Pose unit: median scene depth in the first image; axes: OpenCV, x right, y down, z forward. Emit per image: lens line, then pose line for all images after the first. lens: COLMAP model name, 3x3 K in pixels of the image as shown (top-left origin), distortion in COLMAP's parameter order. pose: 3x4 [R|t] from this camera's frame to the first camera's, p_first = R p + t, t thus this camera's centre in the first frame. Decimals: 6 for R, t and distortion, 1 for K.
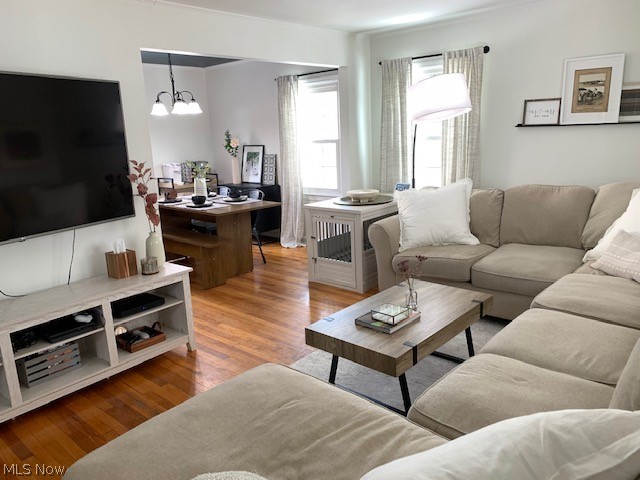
lens RADIAL K [[485.4, 0, 316.2], [0, 485.4, 235.9], [0, 0, 1]] dist [0.062345, -0.095468]
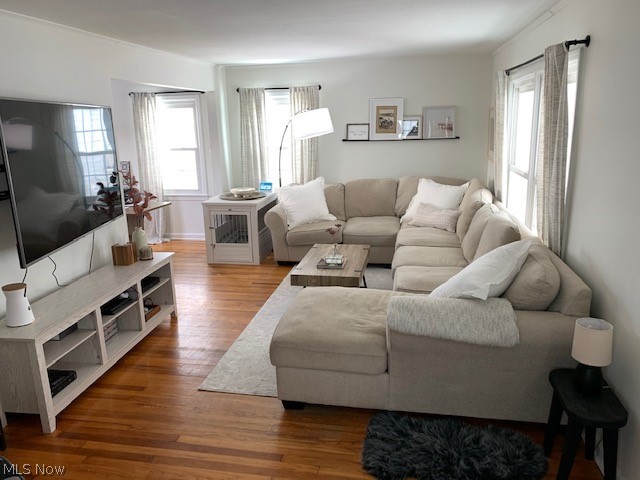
lens RADIAL K [[485.4, 0, 316.2], [0, 485.4, 235.9], [0, 0, 1]] dist [0.062345, -0.095468]
pose [[0.856247, -0.098328, 0.507121, -0.455437], [0.099151, 0.994747, 0.025465, 0.020739], [-0.506961, 0.028477, 0.861498, -0.241362]]
